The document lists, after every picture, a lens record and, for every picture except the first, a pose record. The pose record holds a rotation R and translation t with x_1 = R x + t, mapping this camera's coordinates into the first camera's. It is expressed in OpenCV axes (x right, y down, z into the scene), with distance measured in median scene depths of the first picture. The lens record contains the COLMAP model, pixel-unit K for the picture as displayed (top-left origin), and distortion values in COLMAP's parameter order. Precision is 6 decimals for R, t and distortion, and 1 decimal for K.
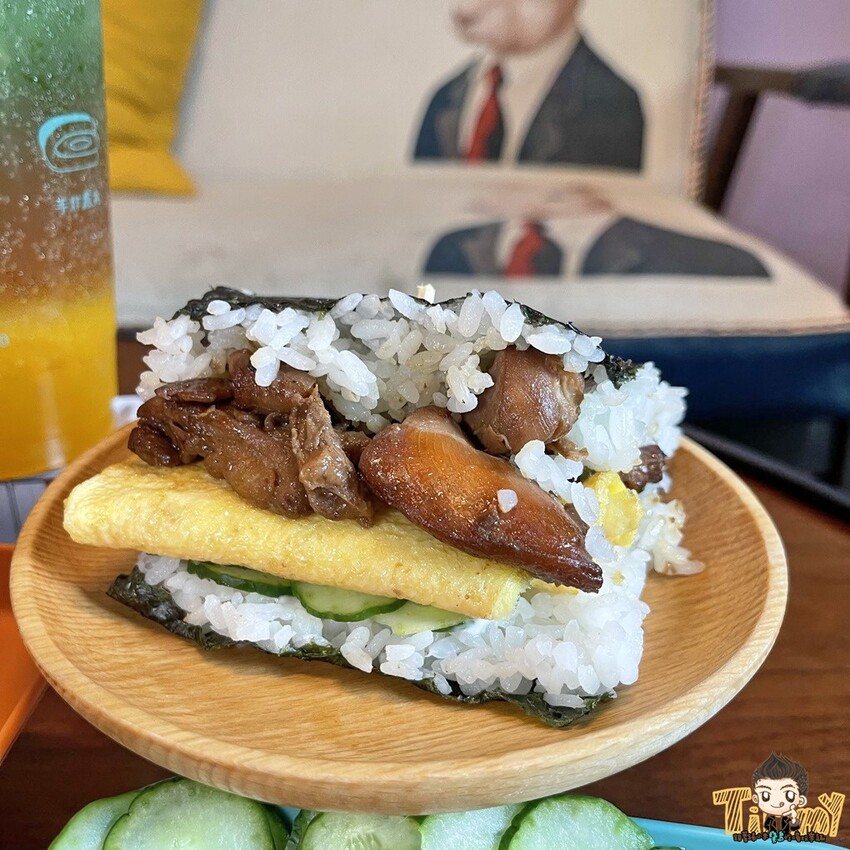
lens RADIAL K [[916.1, 0, 425.0], [0, 916.1, 425.0], [0, 0, 1]] dist [0.006735, -0.015314]
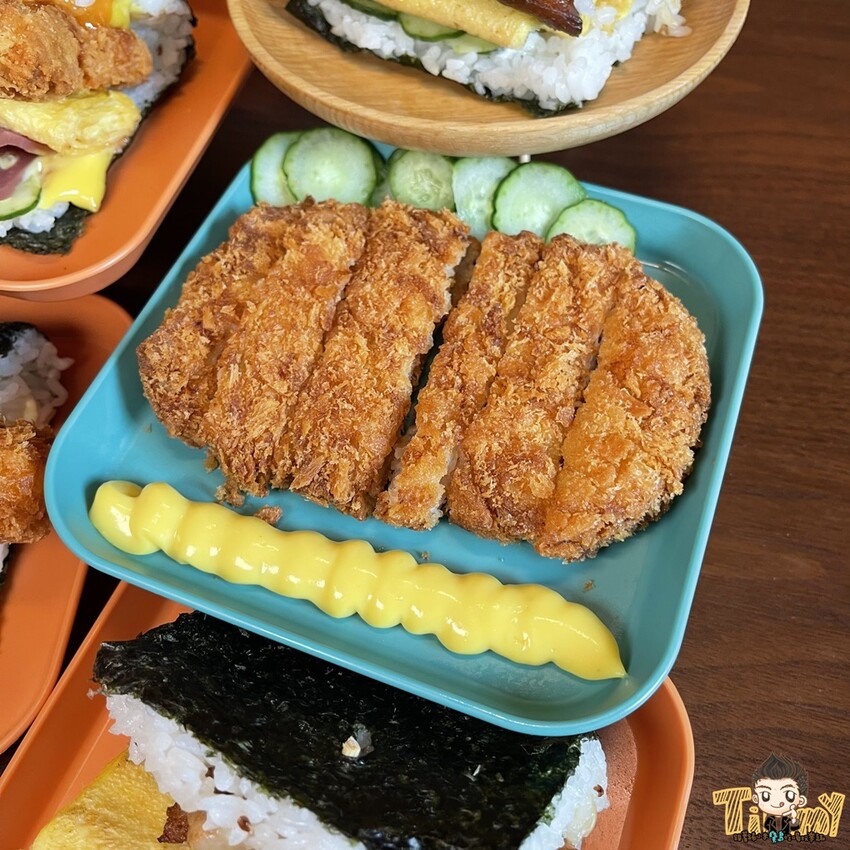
lens RADIAL K [[916.1, 0, 425.0], [0, 916.1, 425.0], [0, 0, 1]] dist [0.006735, -0.015314]
pose [[0.973638, 0.170040, -0.152037, 0.274146], [-0.061387, 0.837285, 0.543310, -0.095684], [0.219683, -0.519655, 0.825650, -0.681830]]
